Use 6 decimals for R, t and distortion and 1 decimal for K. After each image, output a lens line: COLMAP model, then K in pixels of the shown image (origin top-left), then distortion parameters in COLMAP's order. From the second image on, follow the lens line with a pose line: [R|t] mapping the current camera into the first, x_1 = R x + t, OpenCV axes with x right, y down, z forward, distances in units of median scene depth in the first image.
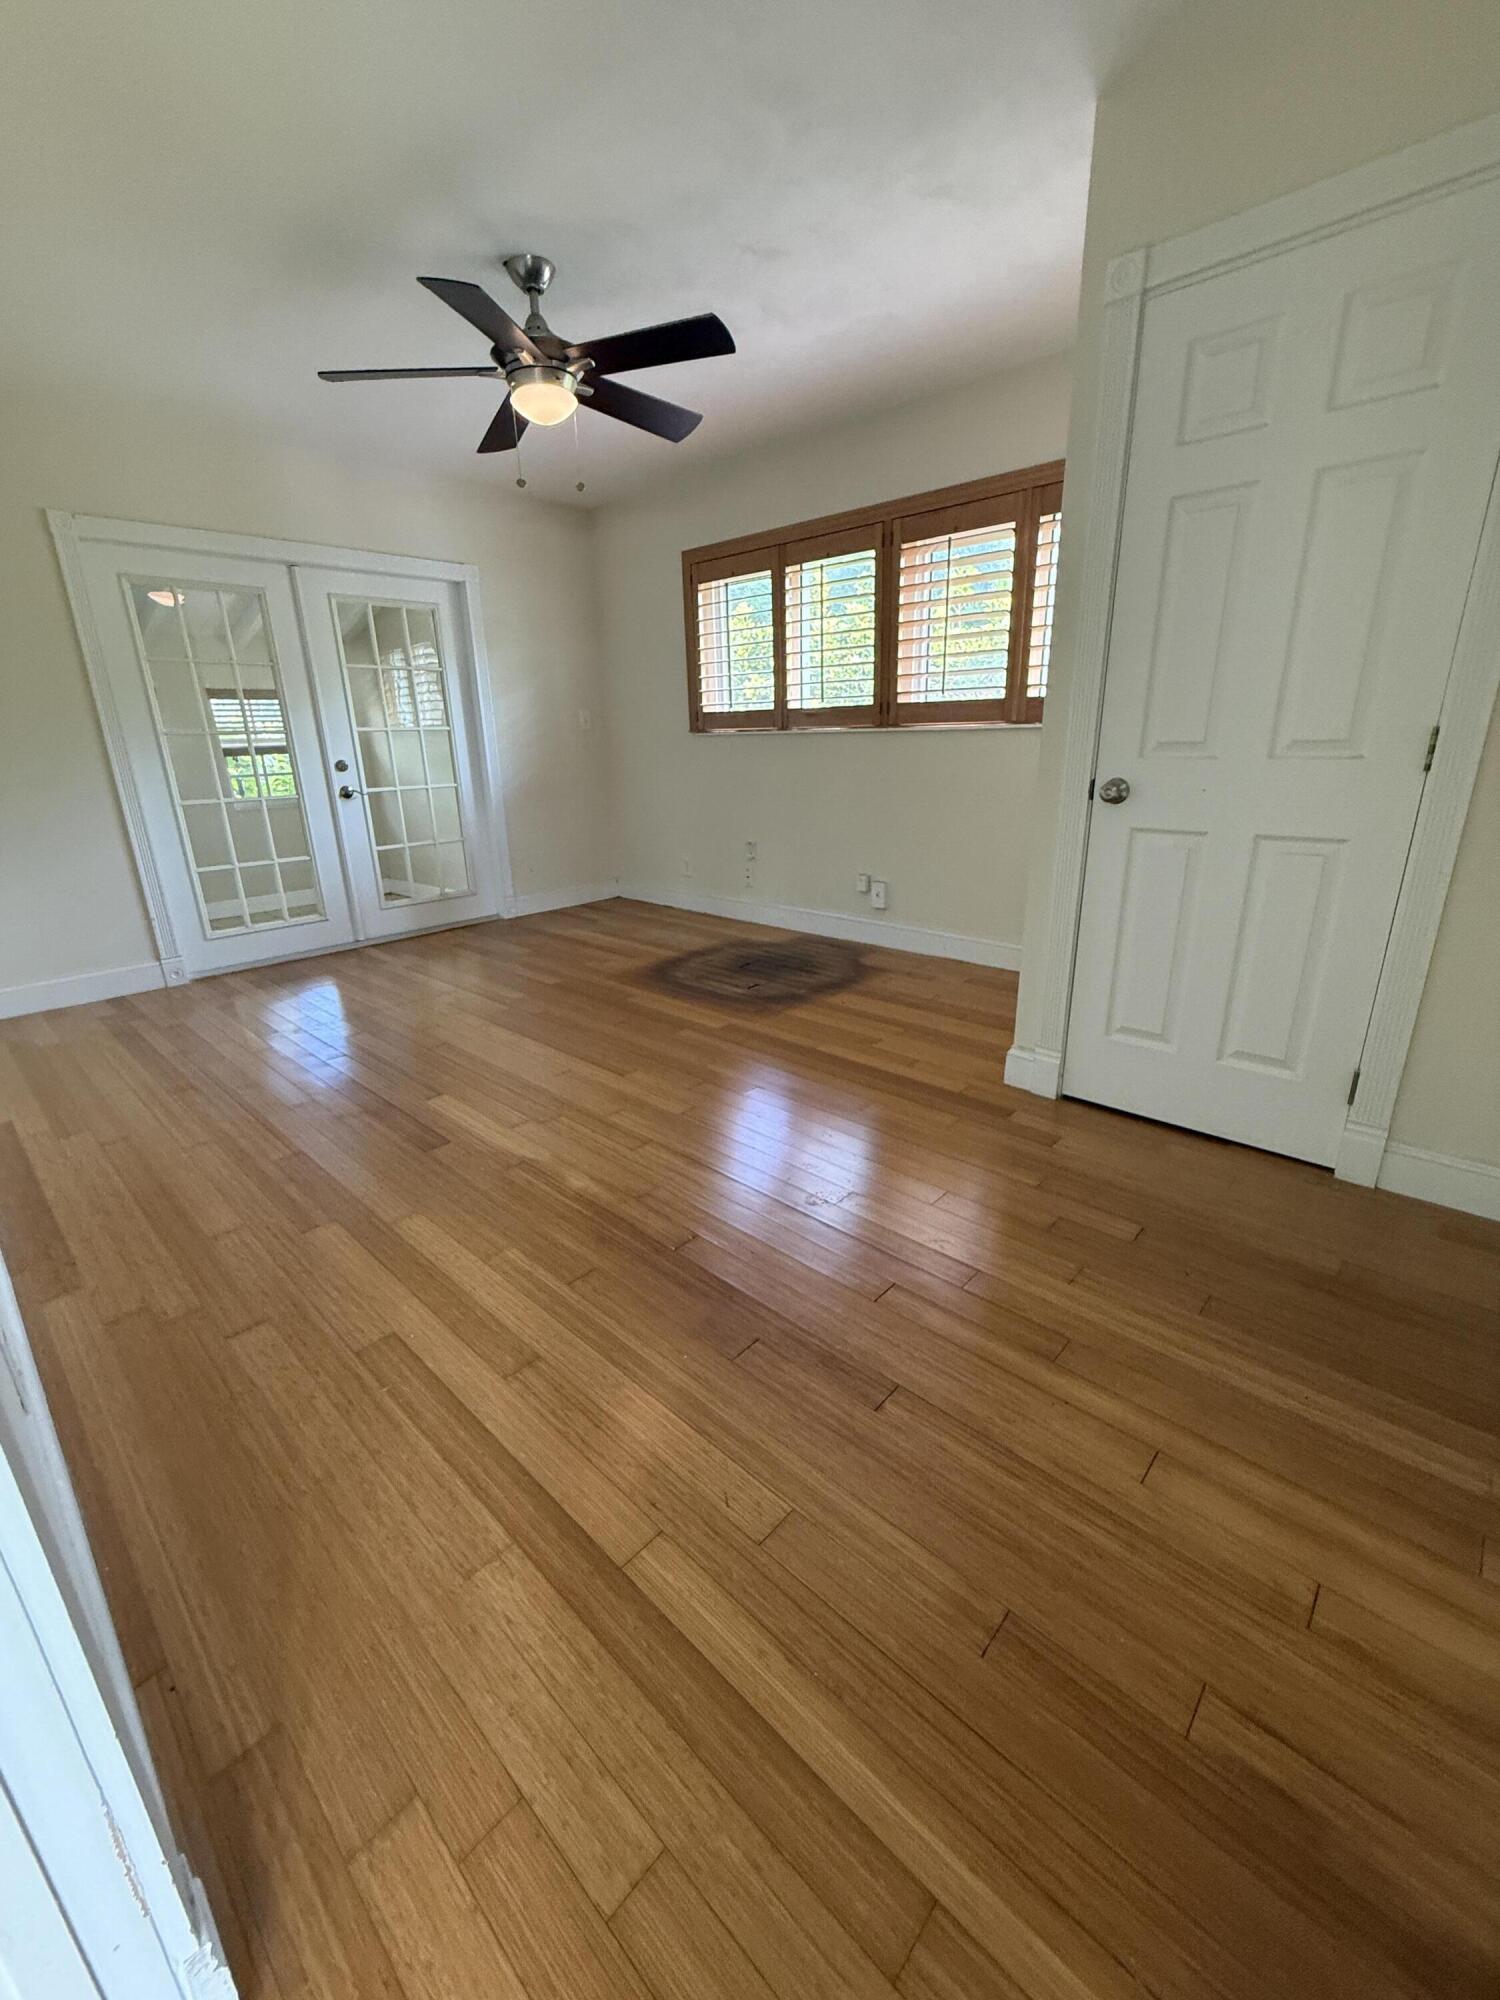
lens RADIAL K [[805.9, 0, 752.4], [0, 805.9, 998.4], [0, 0, 1]] dist [-0.001469, -0.000646]
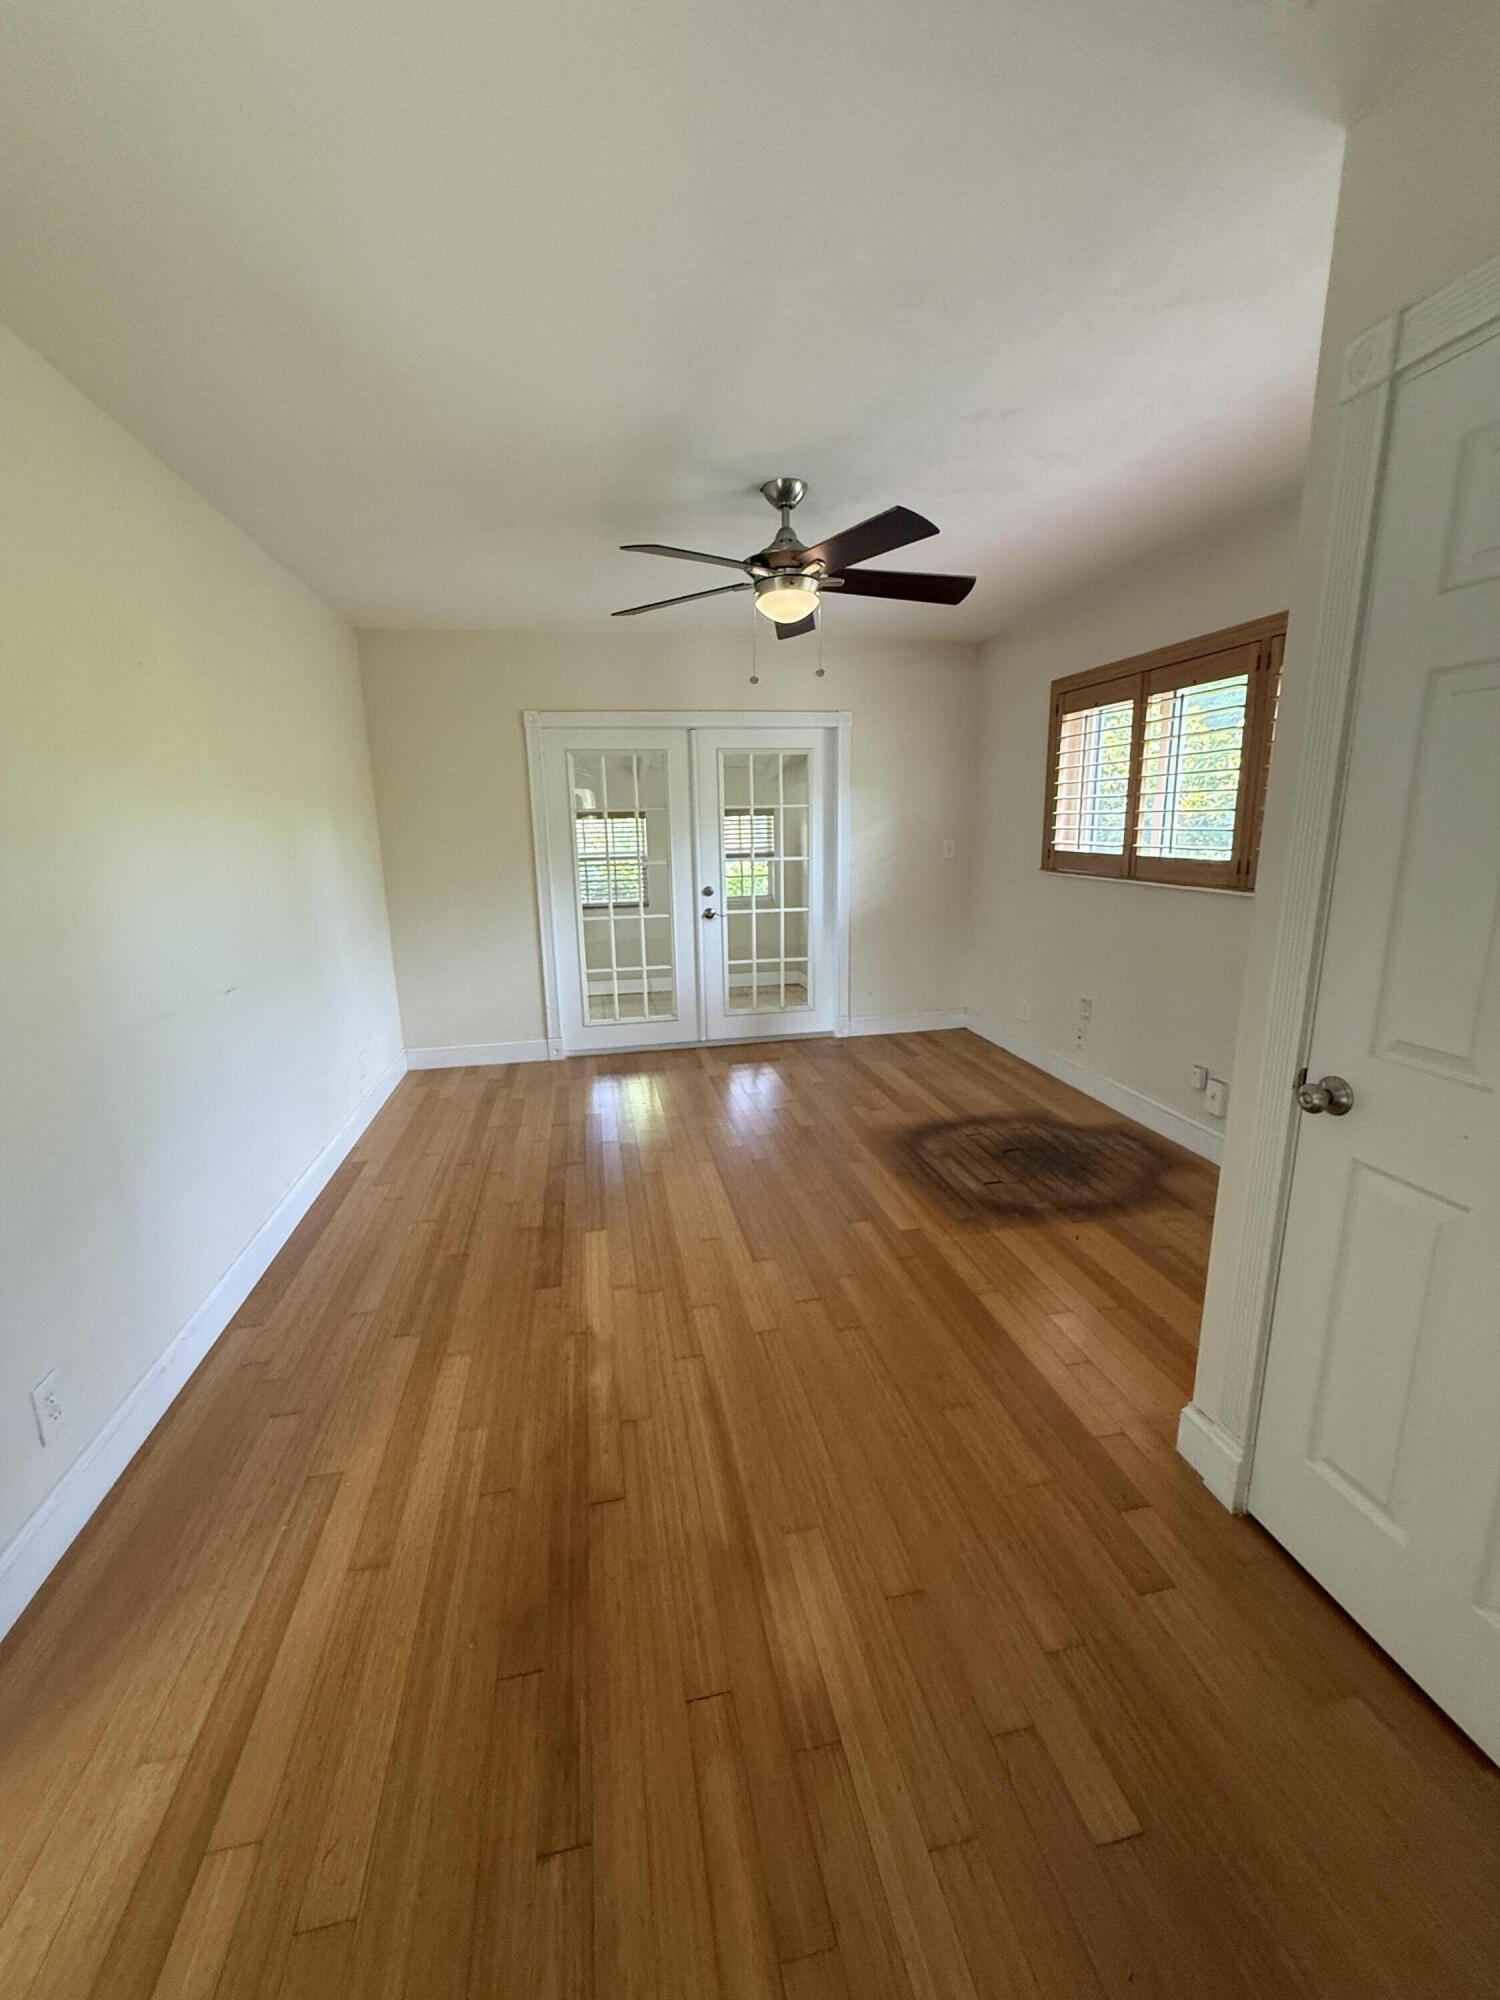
lens RADIAL K [[805.9, 0, 753.3], [0, 805.9, 999.4], [0, 0, 1]] dist [-0.001469, -0.000646]
pose [[0.815981, 0.133122, -0.562542, 0.248124], [-0.180607, 0.983118, -0.029326, -0.134940], [0.549141, 0.125529, 0.826249, 0.120533]]
